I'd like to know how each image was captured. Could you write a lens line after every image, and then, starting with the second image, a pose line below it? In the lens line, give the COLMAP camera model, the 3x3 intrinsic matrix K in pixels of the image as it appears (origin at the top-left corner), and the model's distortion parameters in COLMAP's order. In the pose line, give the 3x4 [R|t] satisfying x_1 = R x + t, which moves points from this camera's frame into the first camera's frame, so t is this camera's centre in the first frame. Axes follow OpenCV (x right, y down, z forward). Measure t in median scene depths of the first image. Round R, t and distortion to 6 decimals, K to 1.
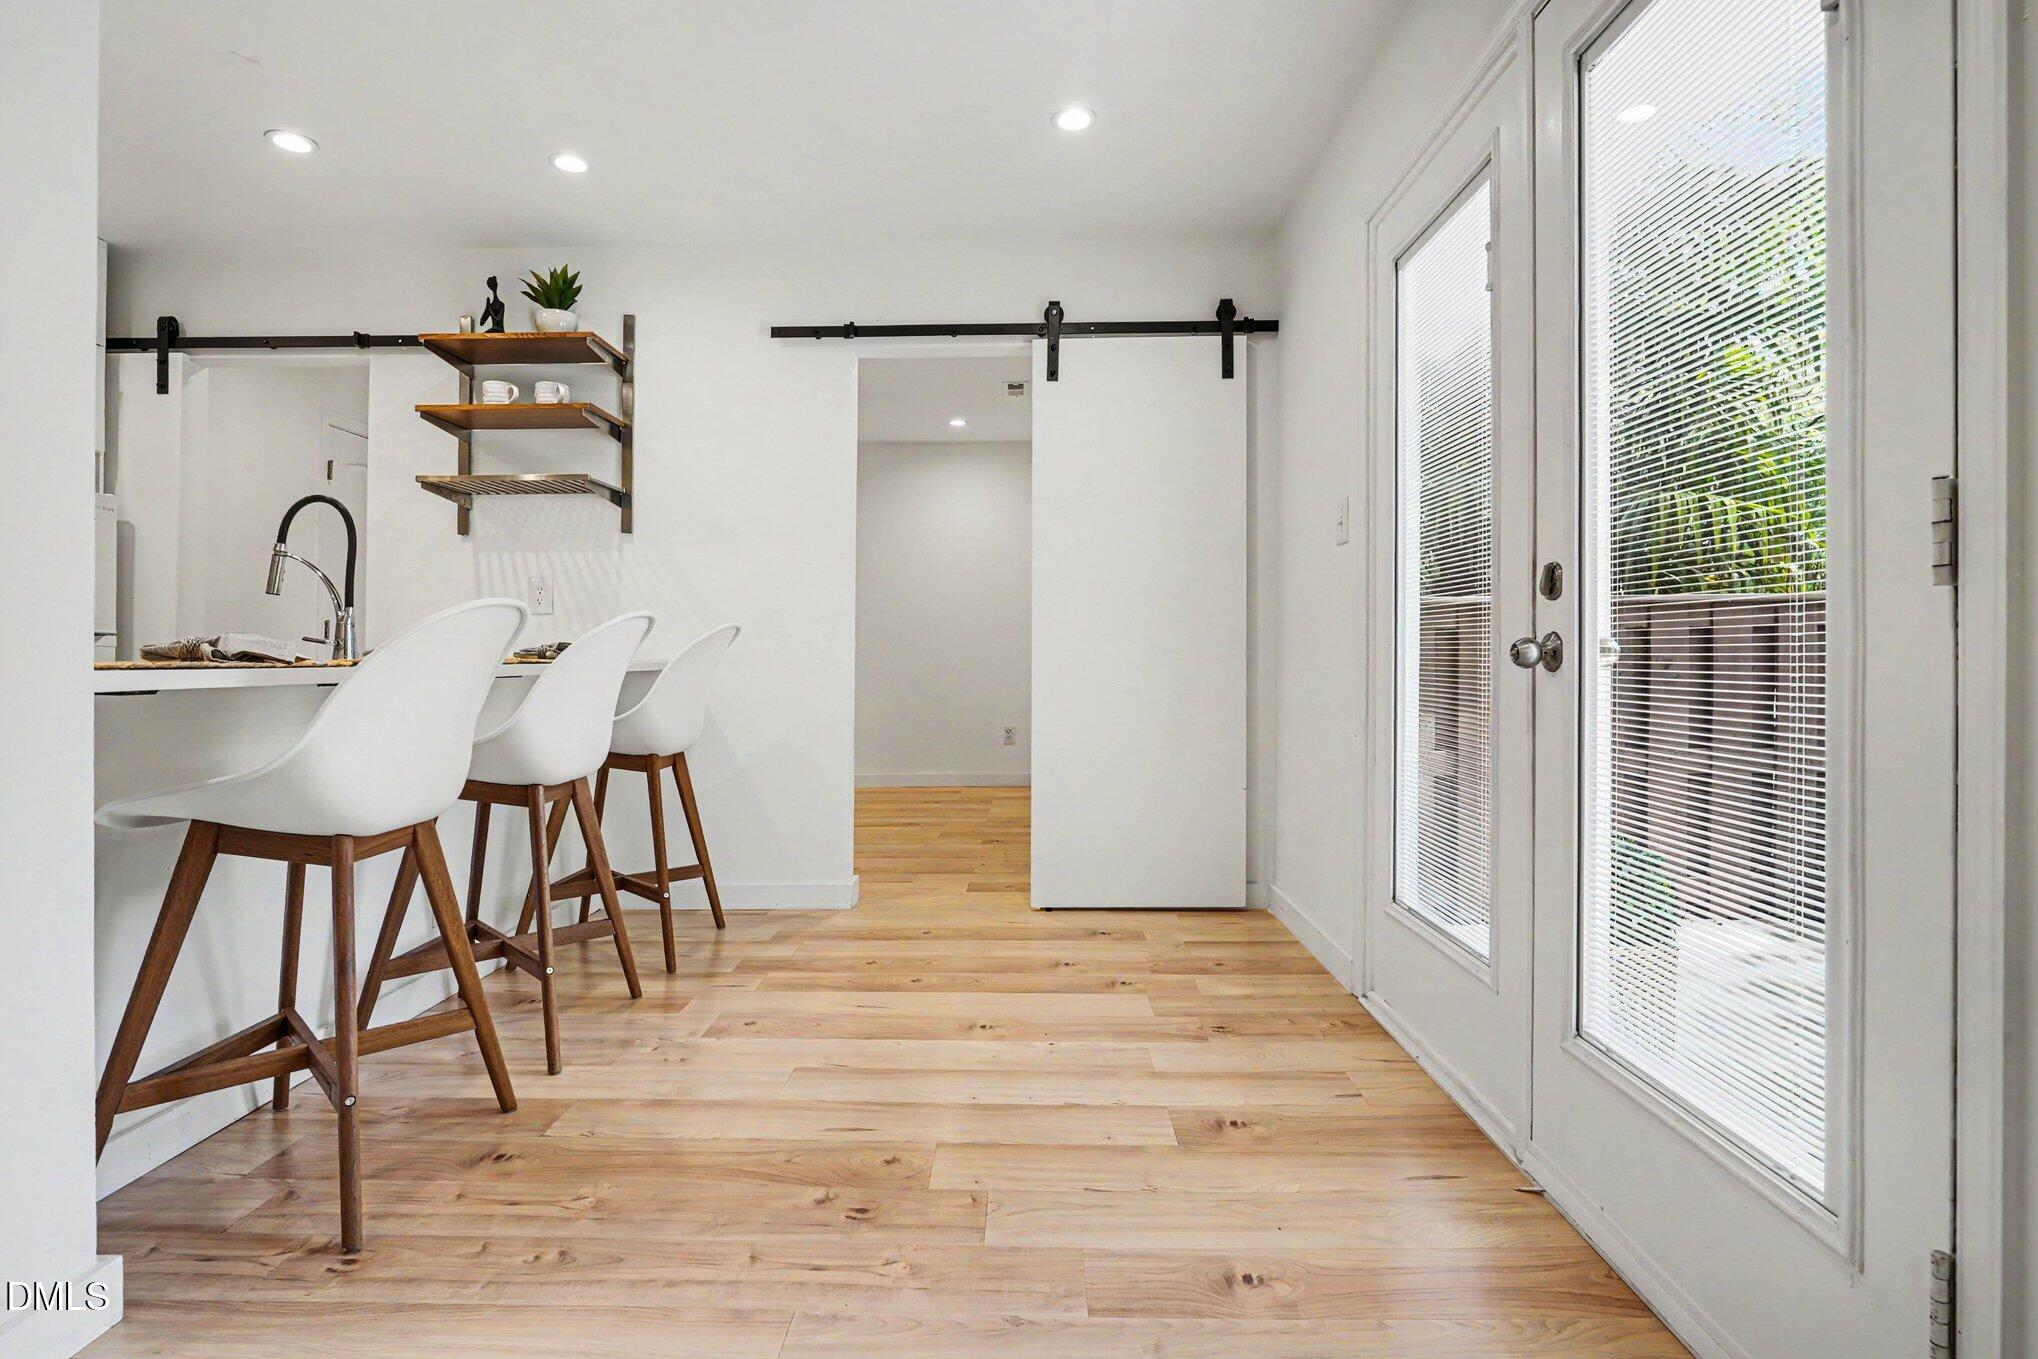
lens RADIAL K [[1028.6, 0, 1017.9], [0, 1028.6, 659.9], [0, 0, 1]] dist [0.000539, 0.000413]
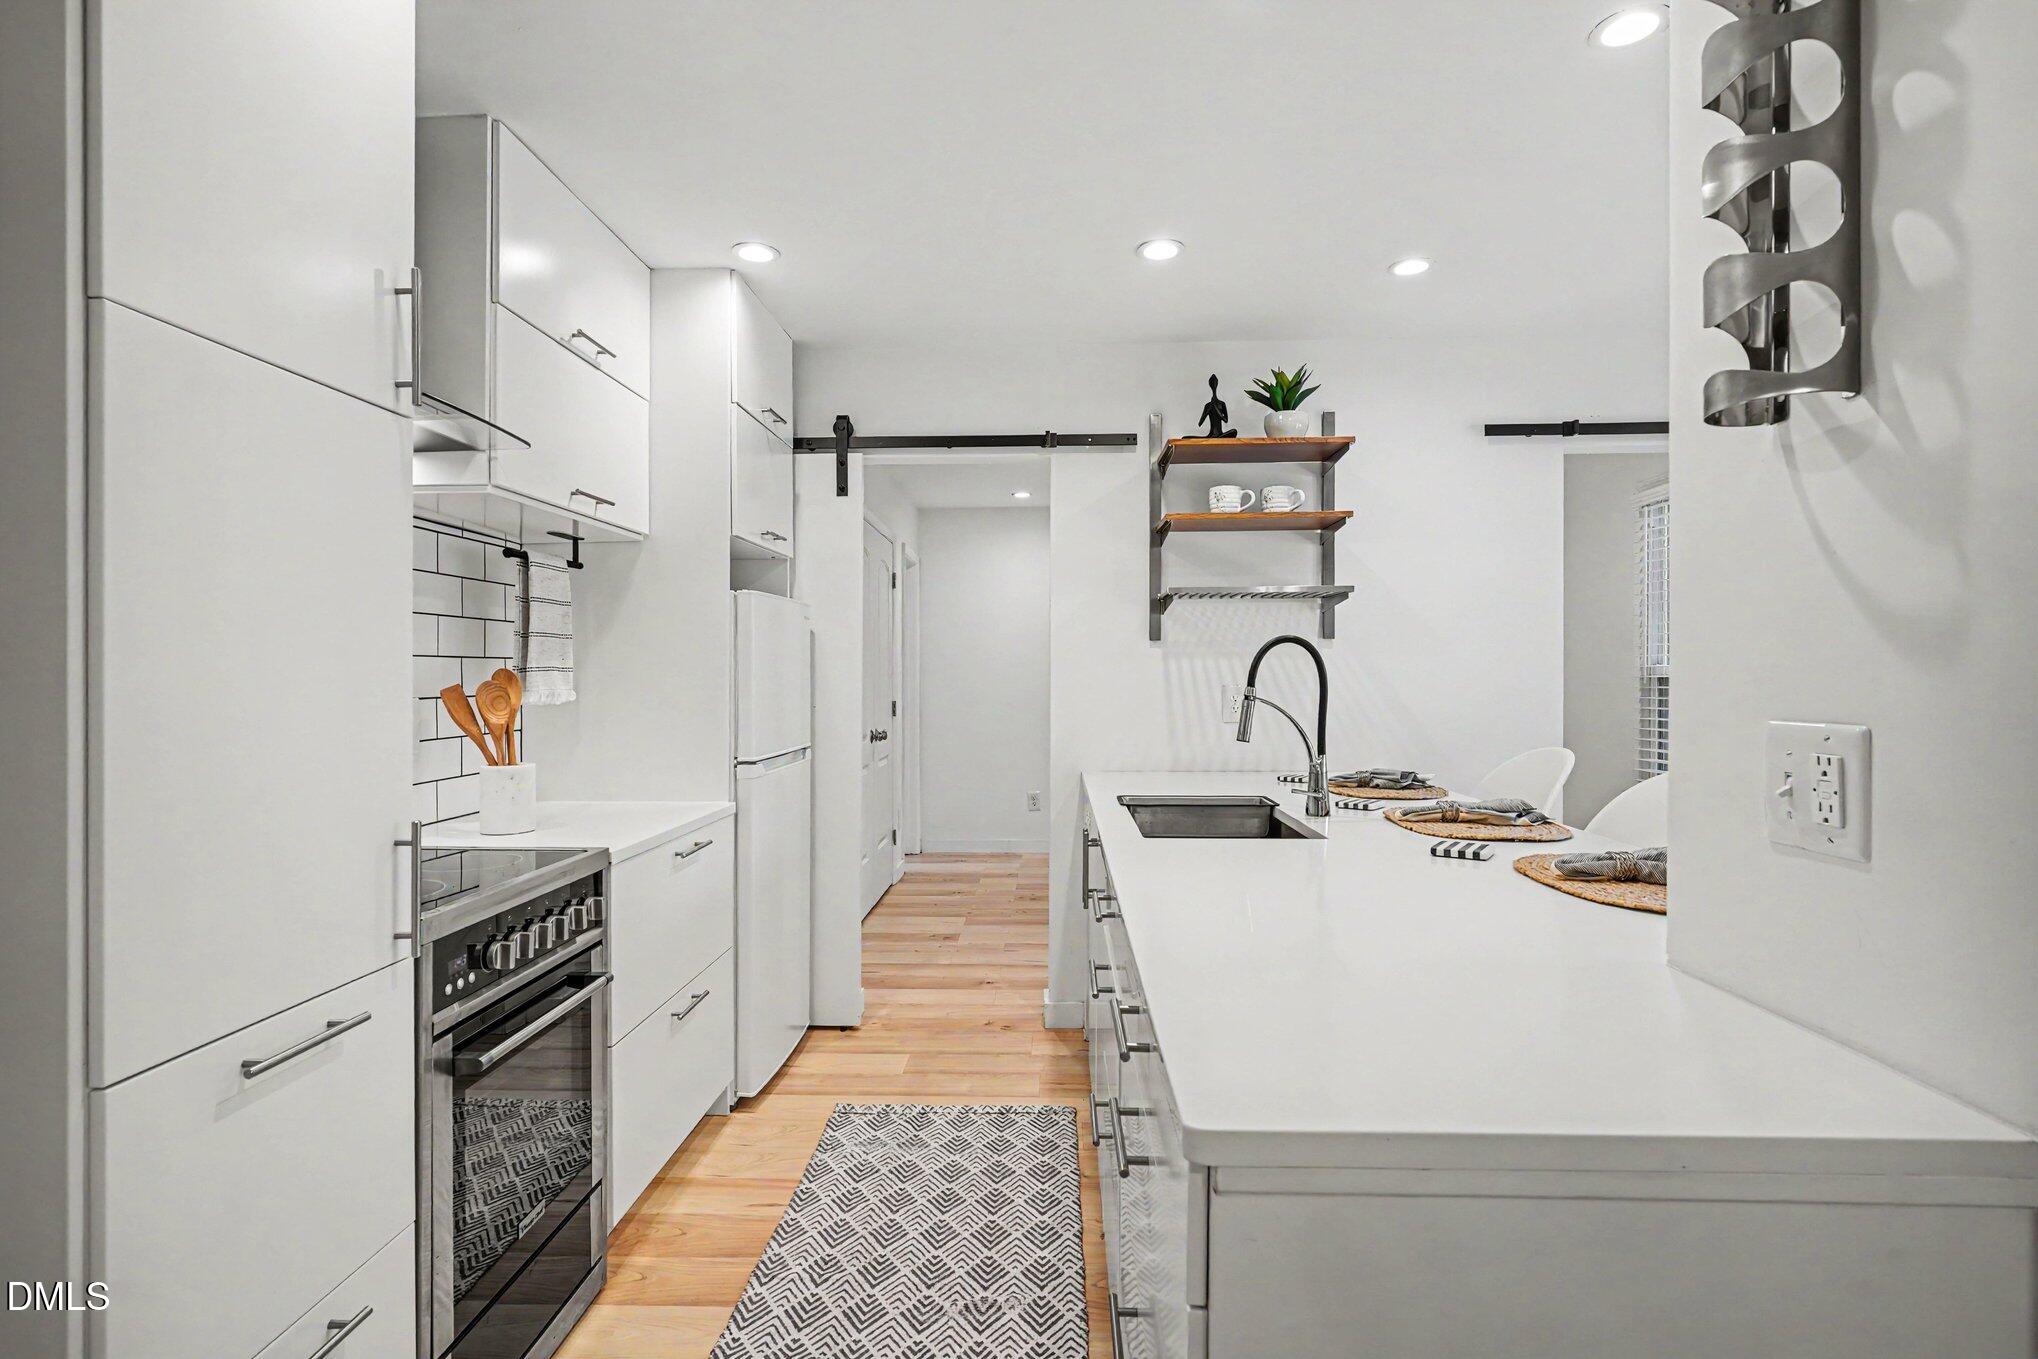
lens RADIAL K [[985.5, 0, 1013.4], [0, 985.5, 688.9], [0, 0, 1]] dist [-0.012999, 0.000496]
pose [[0.999742, -0.000515, -0.022702, -0.650511], [0.000747, 0.999948, 0.010182, -0.086075], [0.022696, -0.010197, 0.999690, 0.072878]]
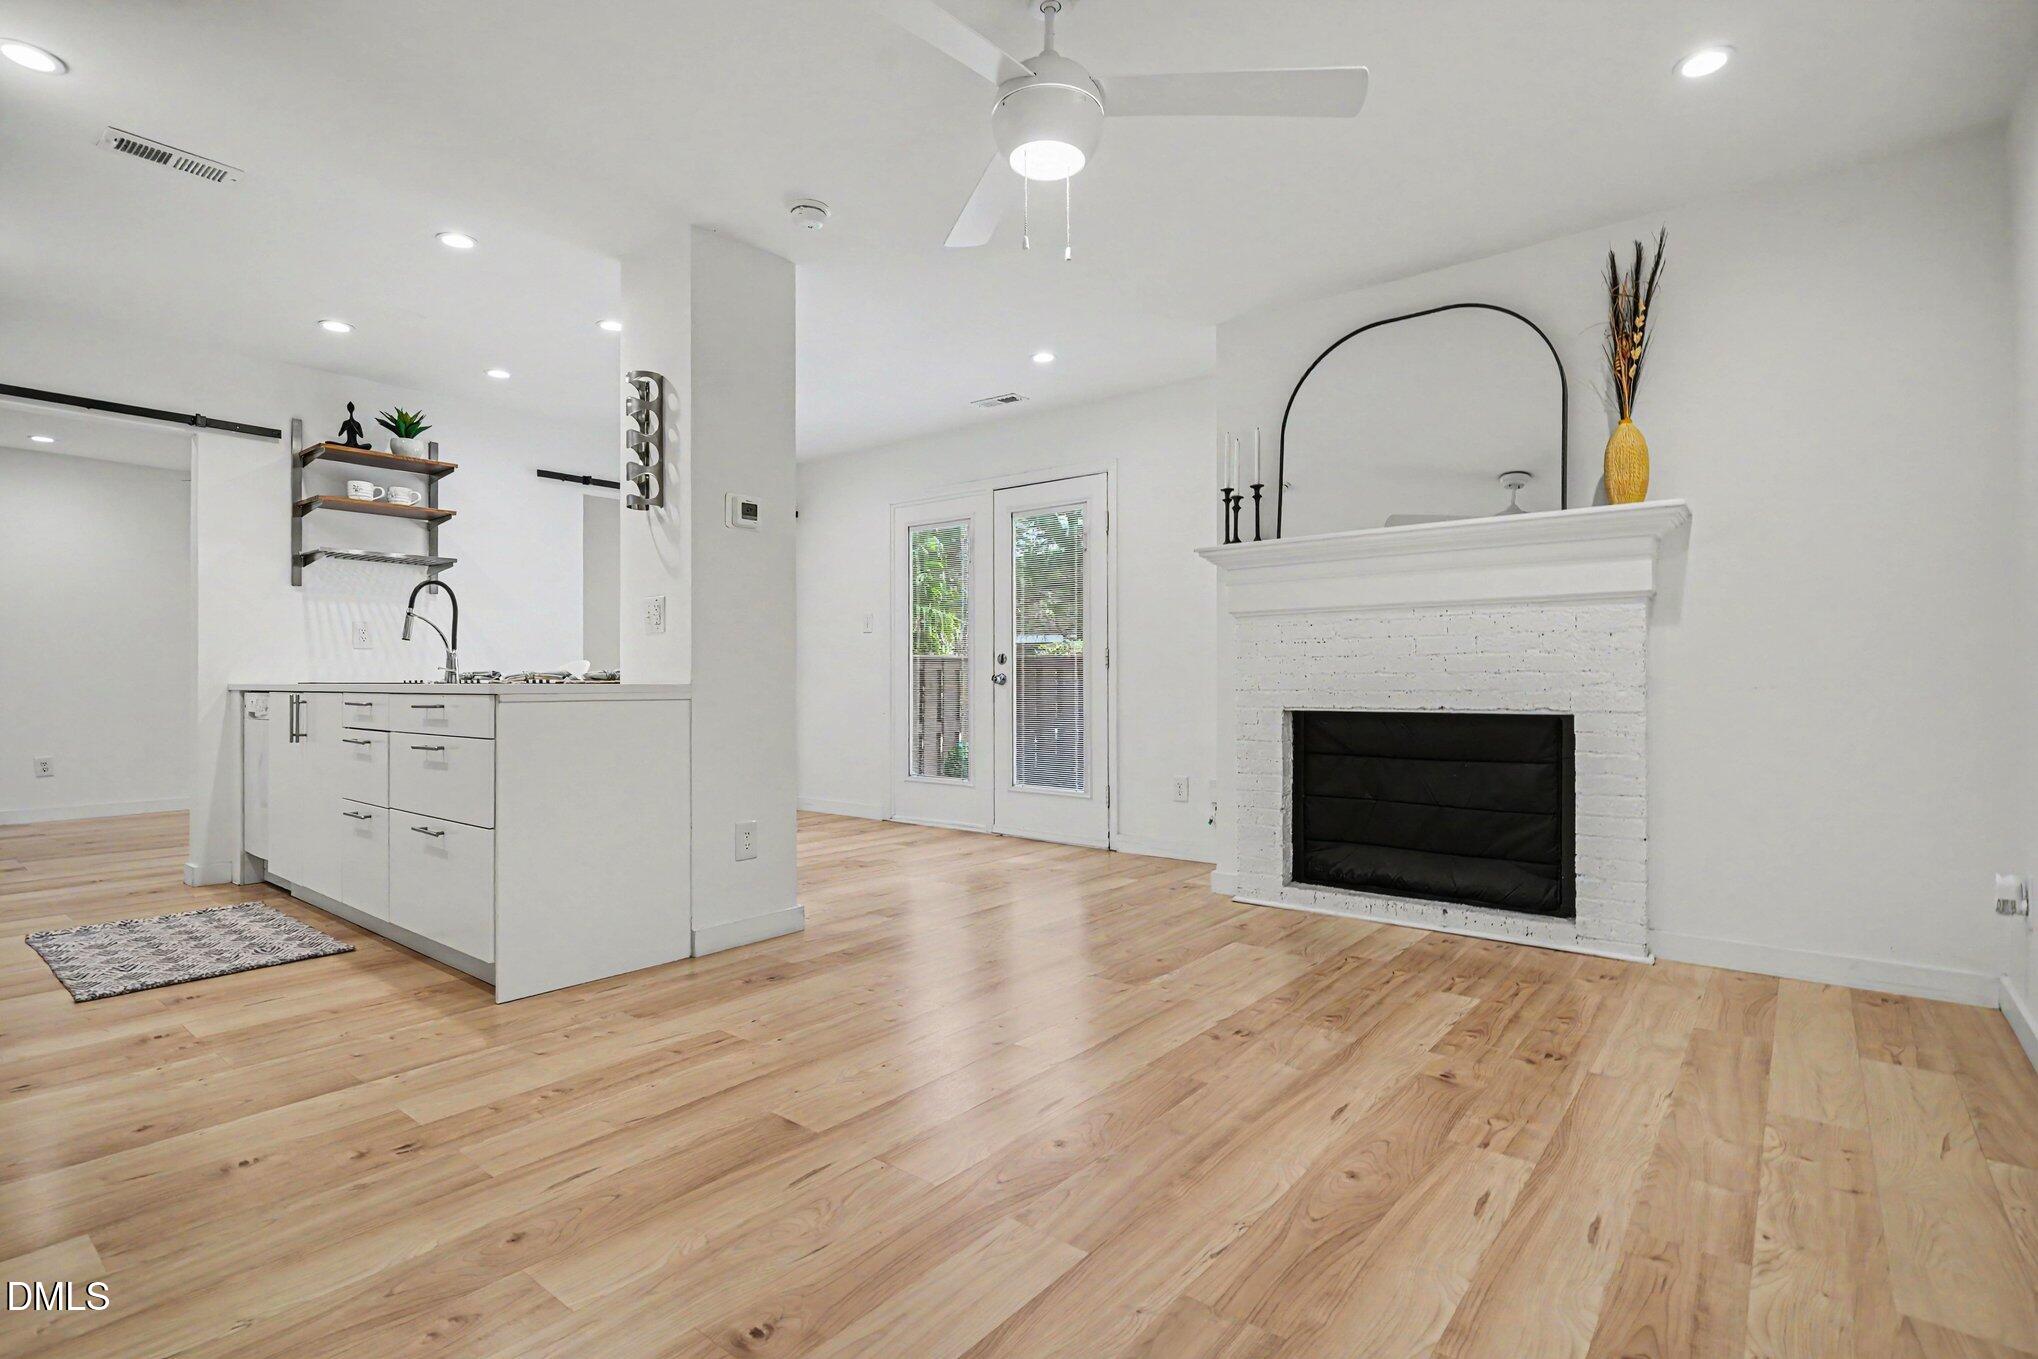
lens RADIAL K [[985.5, 0, 1013.4], [0, 985.5, 688.9], [0, 0, 1]] dist [-0.012999, 0.000496]
pose [[0.618298, -0.001396, 0.785942, -0.952476], [0.000483, 0.999999, 0.001396, 0.007502], [-0.785943, -0.000484, 0.618298, -0.482061]]
